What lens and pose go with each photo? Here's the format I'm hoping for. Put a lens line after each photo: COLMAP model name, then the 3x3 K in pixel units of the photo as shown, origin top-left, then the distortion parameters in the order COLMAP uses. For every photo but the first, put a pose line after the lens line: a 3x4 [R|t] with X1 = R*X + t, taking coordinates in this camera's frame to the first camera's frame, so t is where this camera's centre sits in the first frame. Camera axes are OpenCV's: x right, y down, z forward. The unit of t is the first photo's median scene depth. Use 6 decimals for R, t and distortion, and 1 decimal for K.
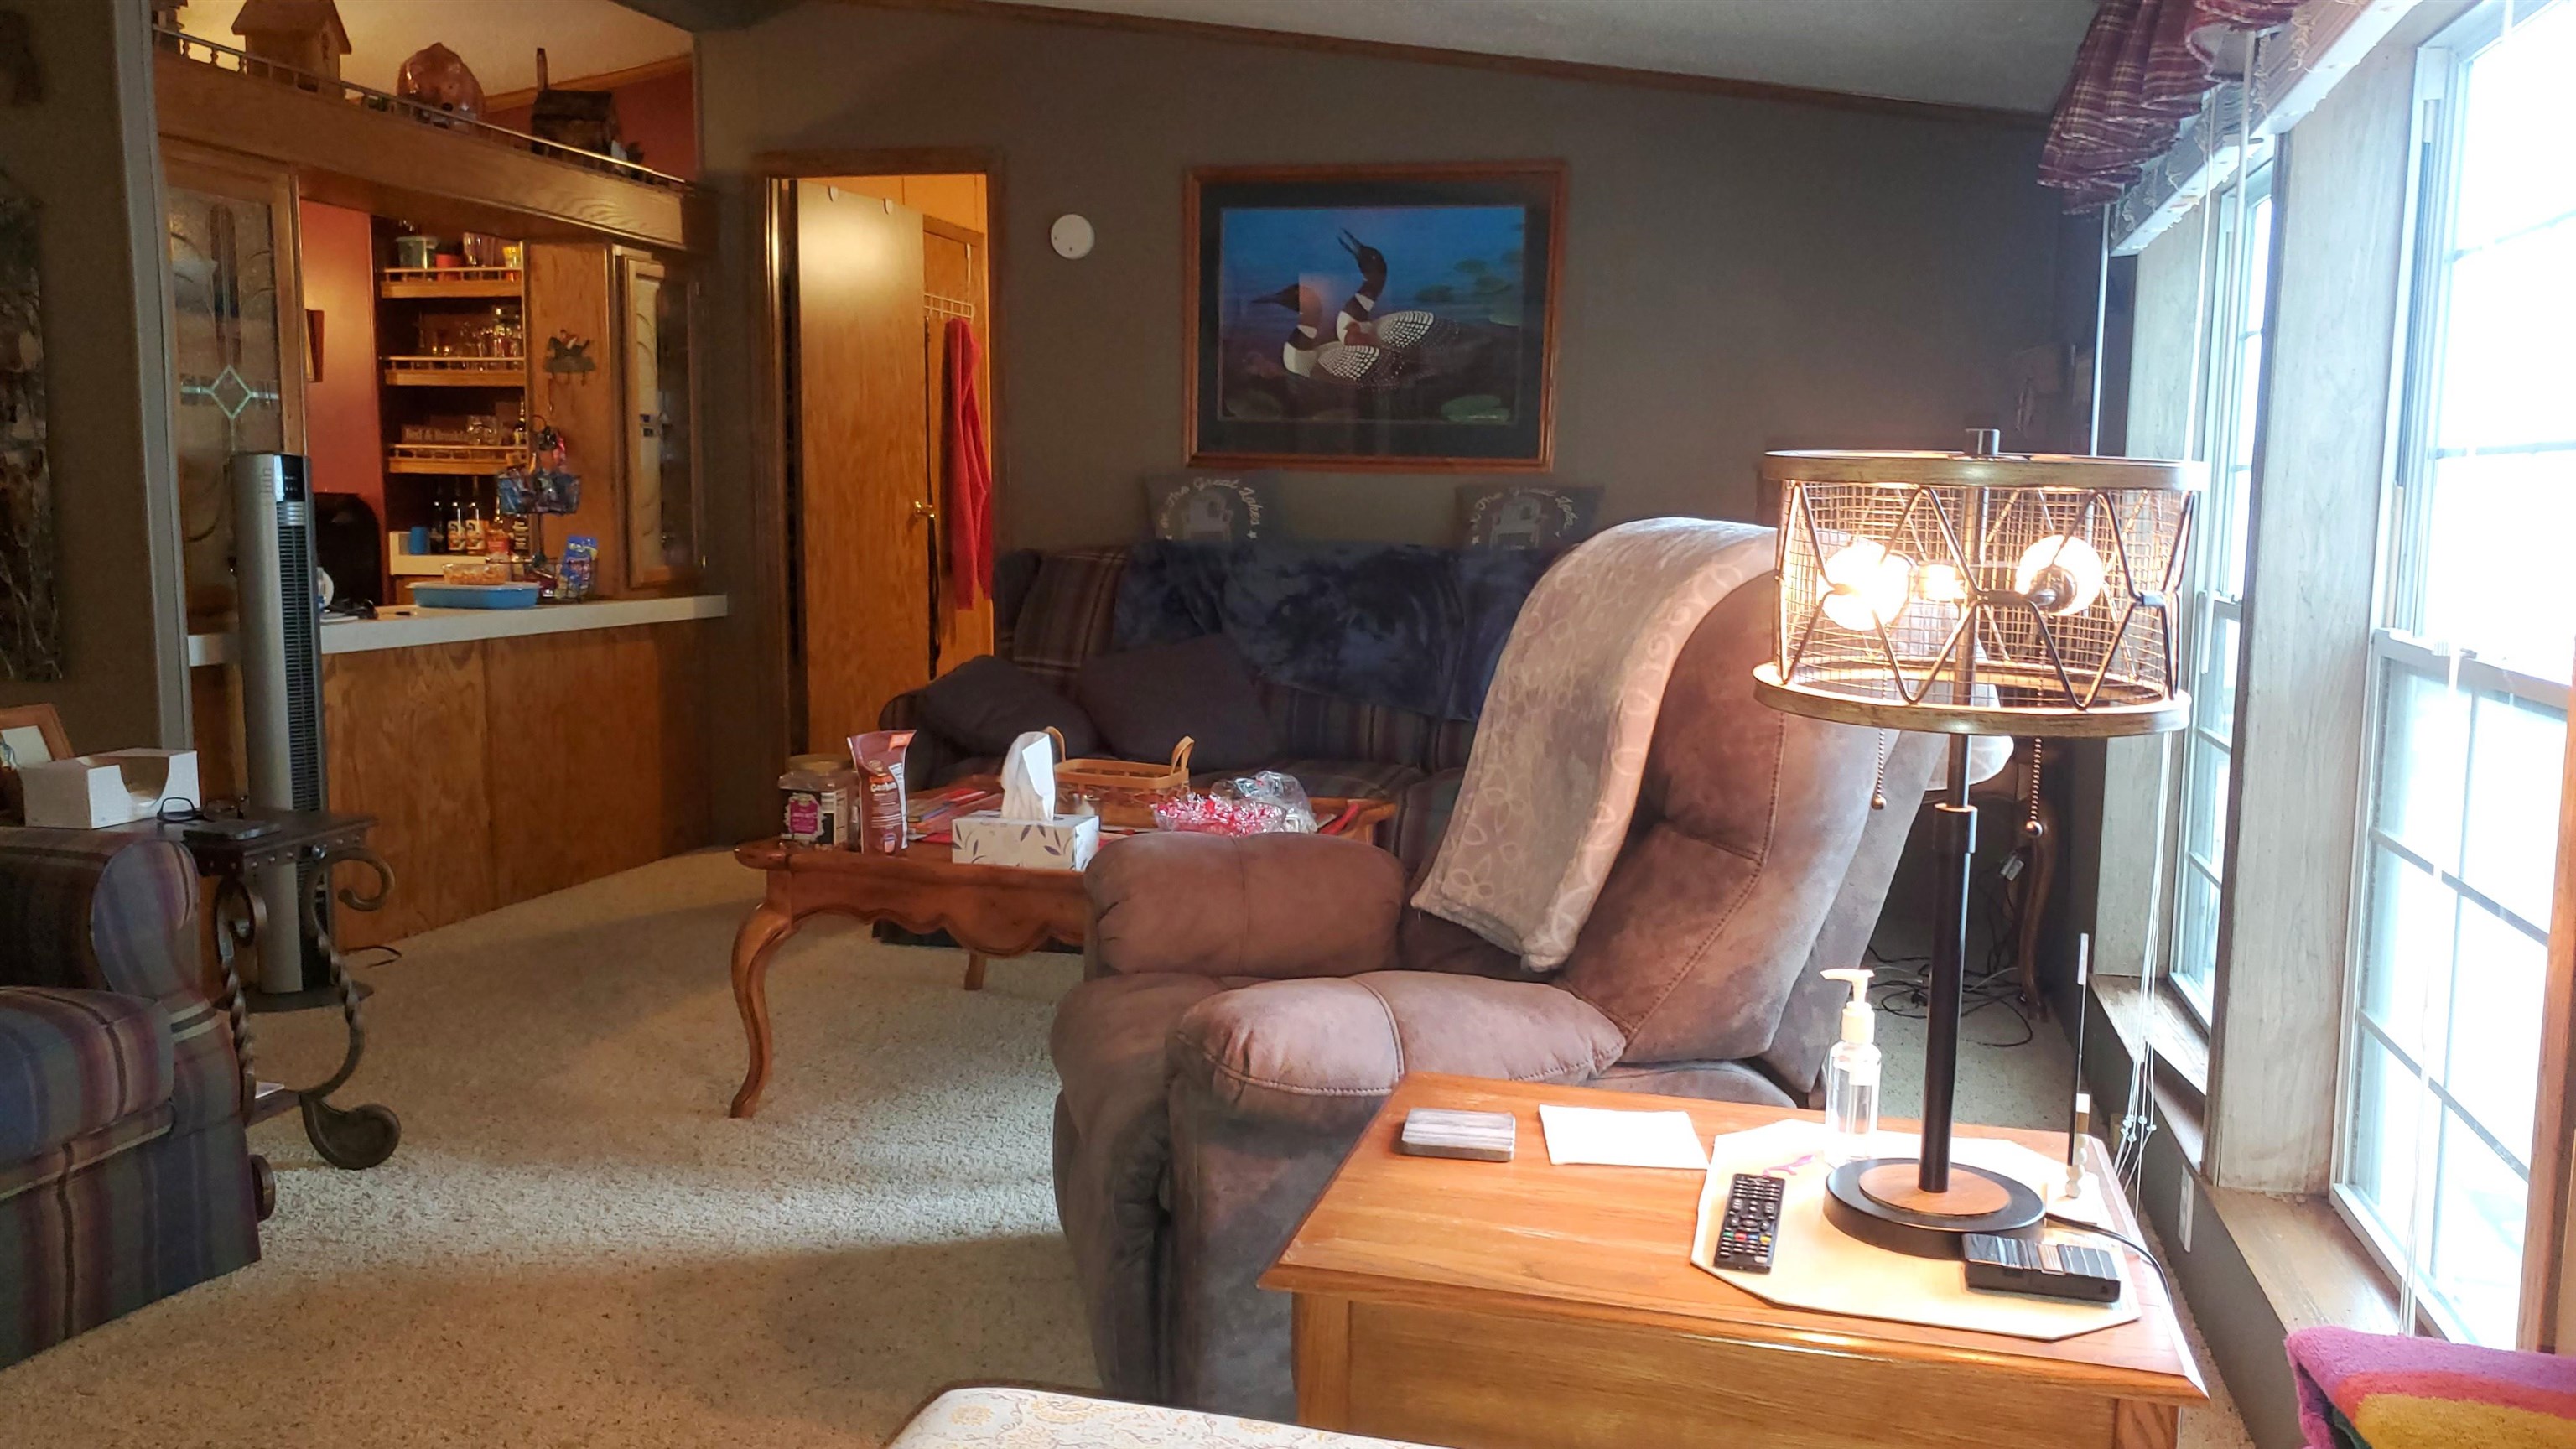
lens RADIAL K [[2033.0, 0, 1305.5], [0, 2033.0, 740.1], [0, 0, 1]] dist [0.016390, 0.007827]
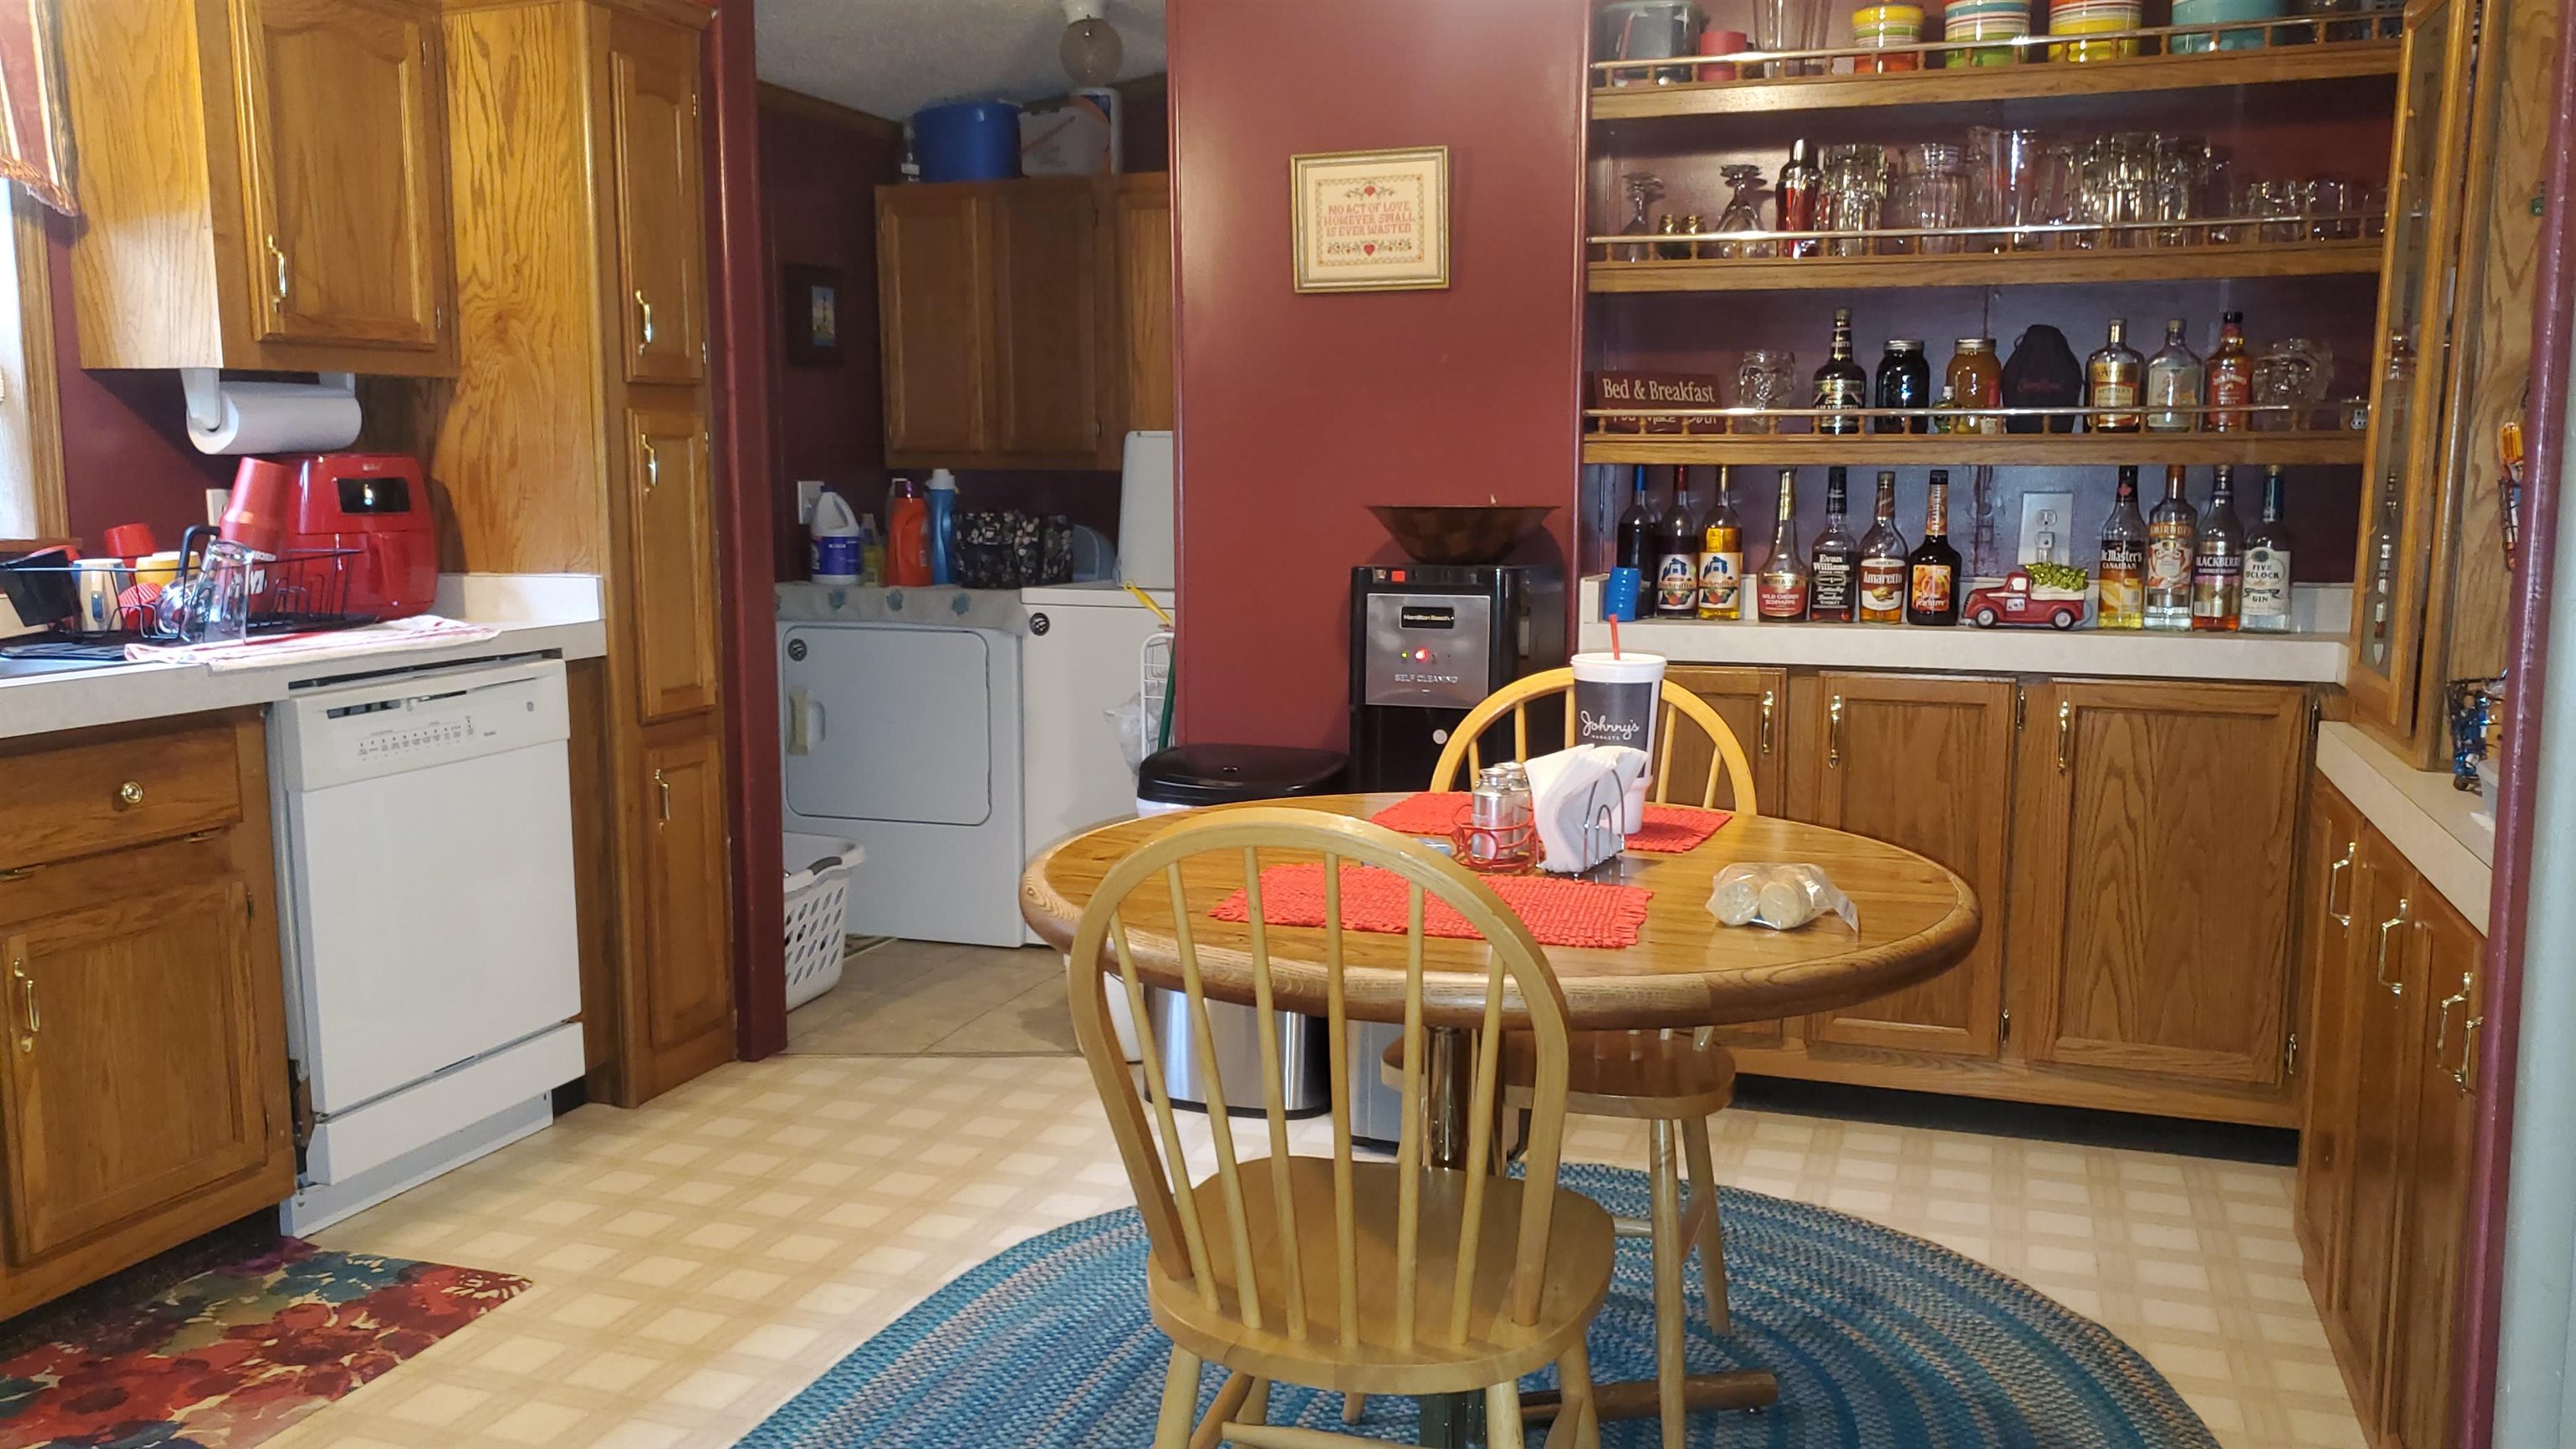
lens RADIAL K [[2033.0, 0, 1271.8], [0, 2033.0, 740.1], [0, 0, 1]] dist [0.016390, 0.007827]
pose [[0.994451, 0.005699, -0.105049, -1.442493], [-0.003301, 0.999730, 0.022987, -0.221167], [0.105151, -0.022512, 0.994201, 1.456176]]
